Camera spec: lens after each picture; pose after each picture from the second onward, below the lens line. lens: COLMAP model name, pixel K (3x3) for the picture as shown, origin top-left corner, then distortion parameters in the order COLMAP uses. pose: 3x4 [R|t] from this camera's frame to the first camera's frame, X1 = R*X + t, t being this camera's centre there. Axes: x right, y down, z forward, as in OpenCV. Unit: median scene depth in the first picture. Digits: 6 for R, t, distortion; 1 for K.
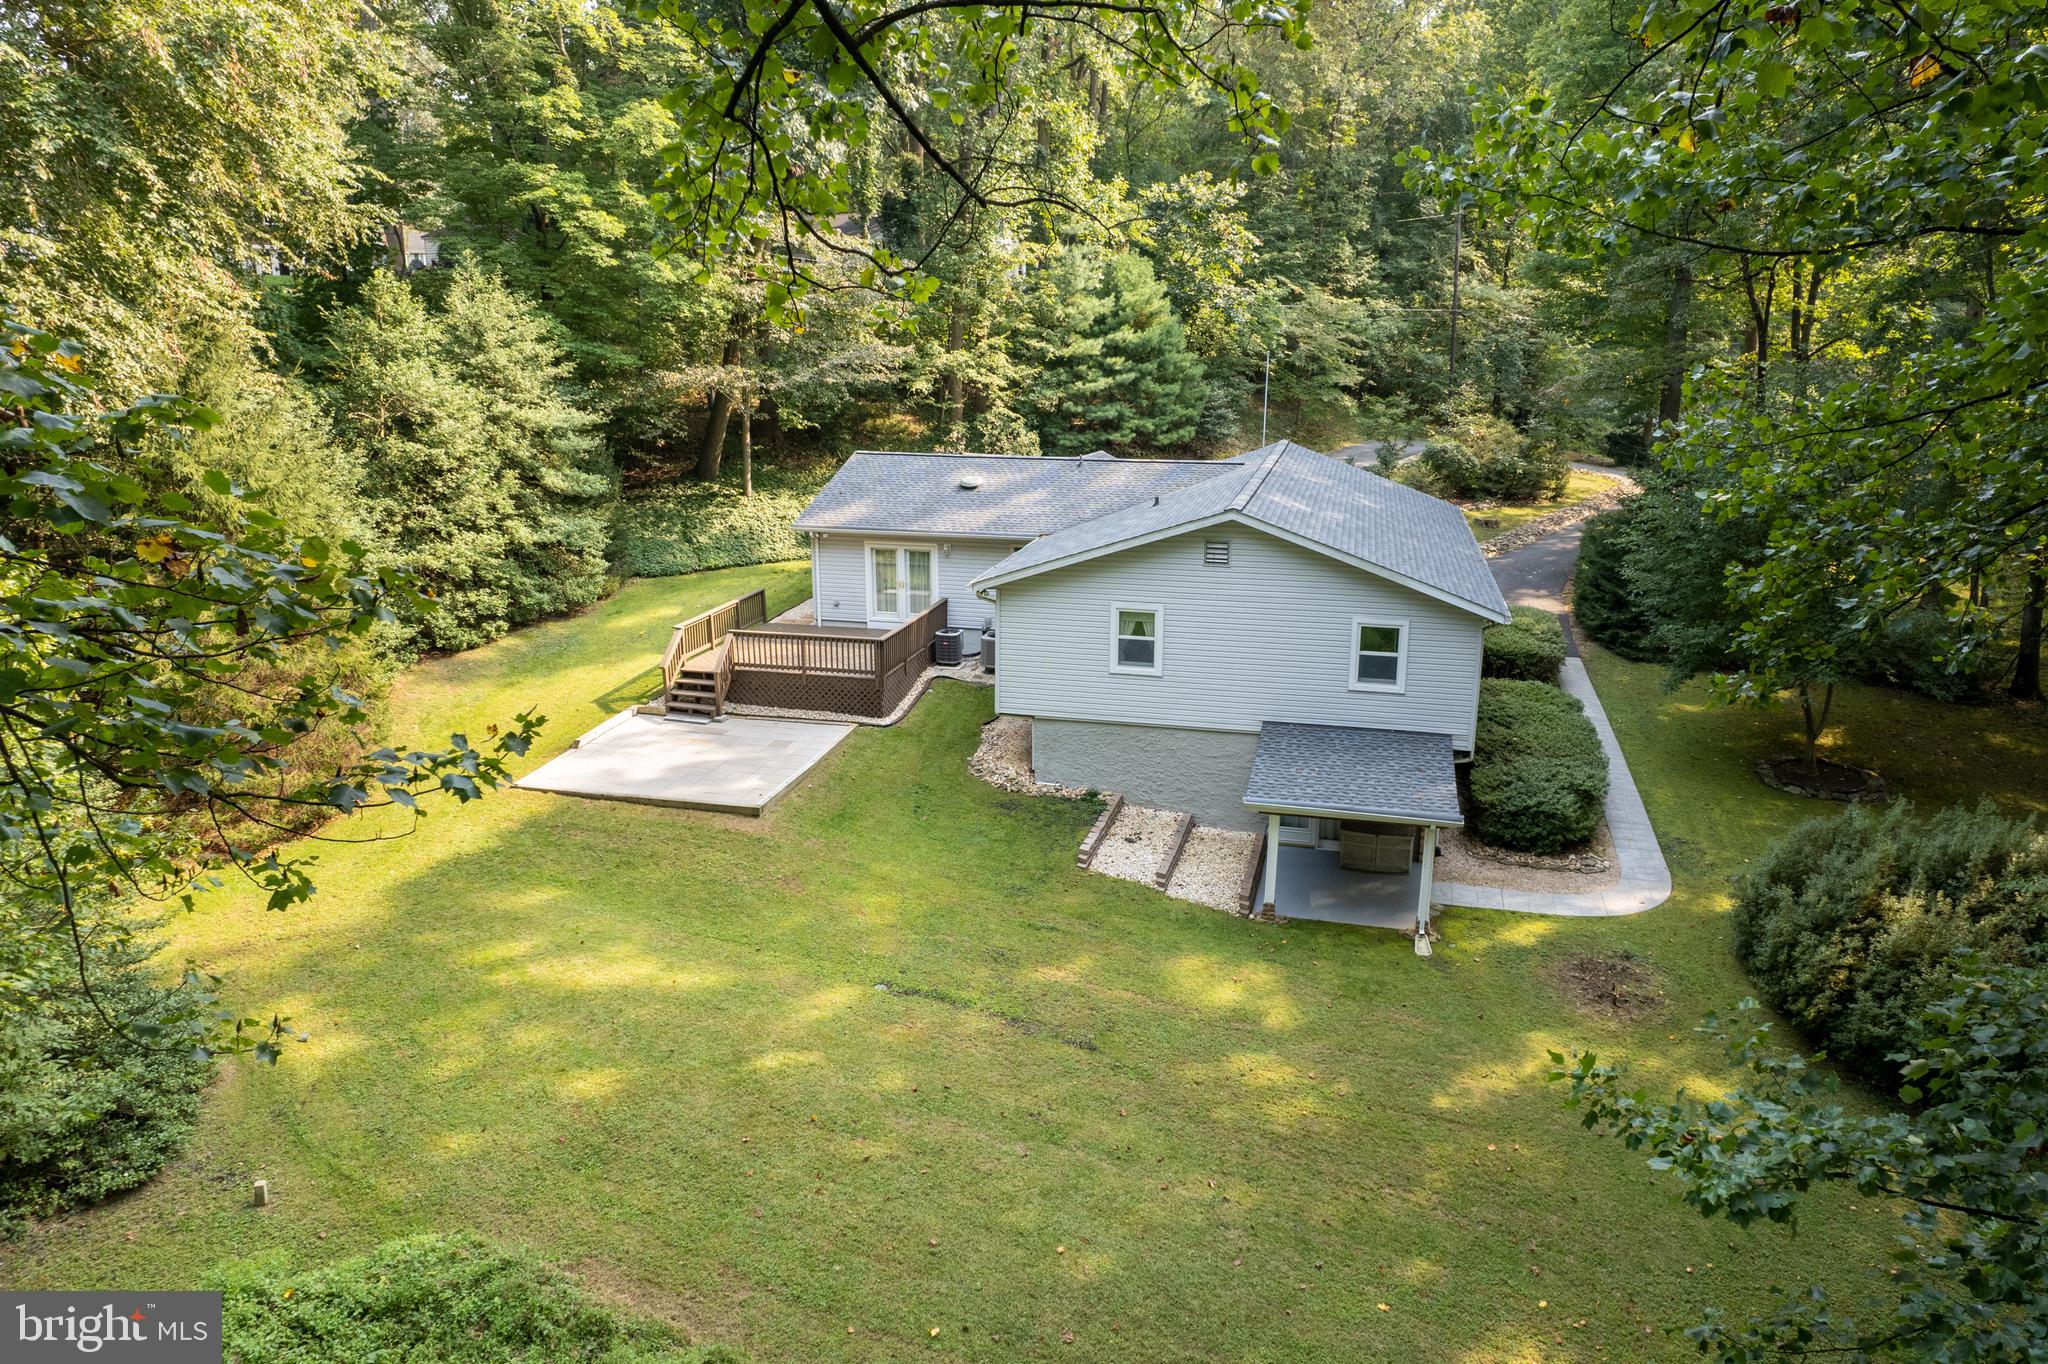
lens RADIAL K [[1312.7, 0, 1028.6], [0, 1312.7, 707.1], [0, 0, 1]] dist [-0.068881, 0.071659]
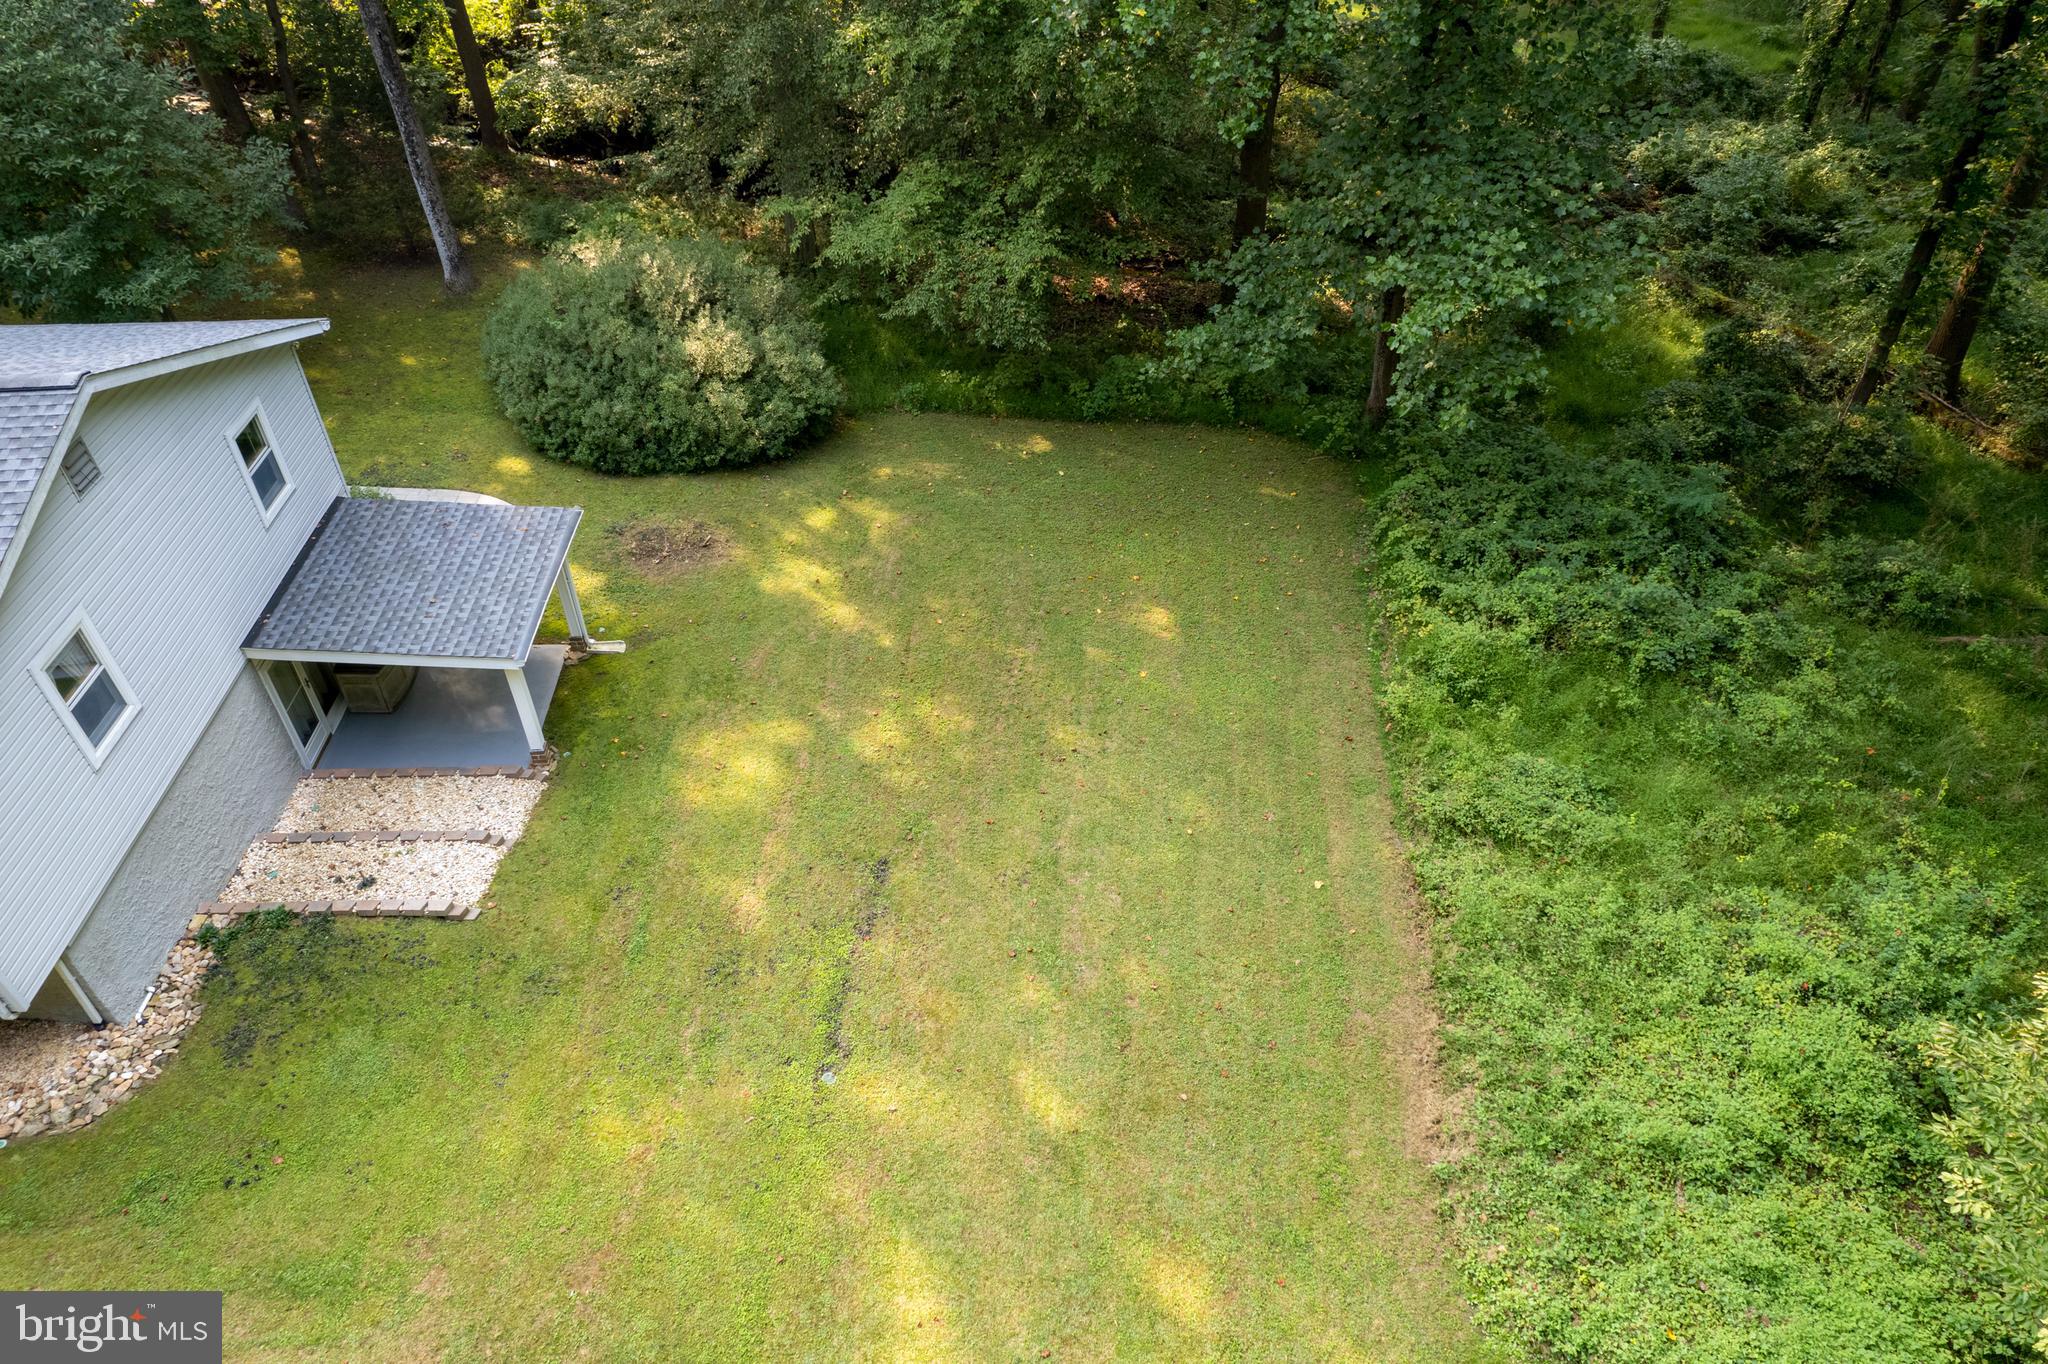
lens RADIAL K [[1312.7, 0, 1028.6], [0, 1312.7, 707.1], [0, 0, 1]] dist [-0.068881, 0.071659]
pose [[-0.284473, -0.633732, 0.719346, -0.488699], [0.298392, 0.654545, 0.694646, -0.351615], [-0.911064, 0.412255, 0.002901, 0.745350]]
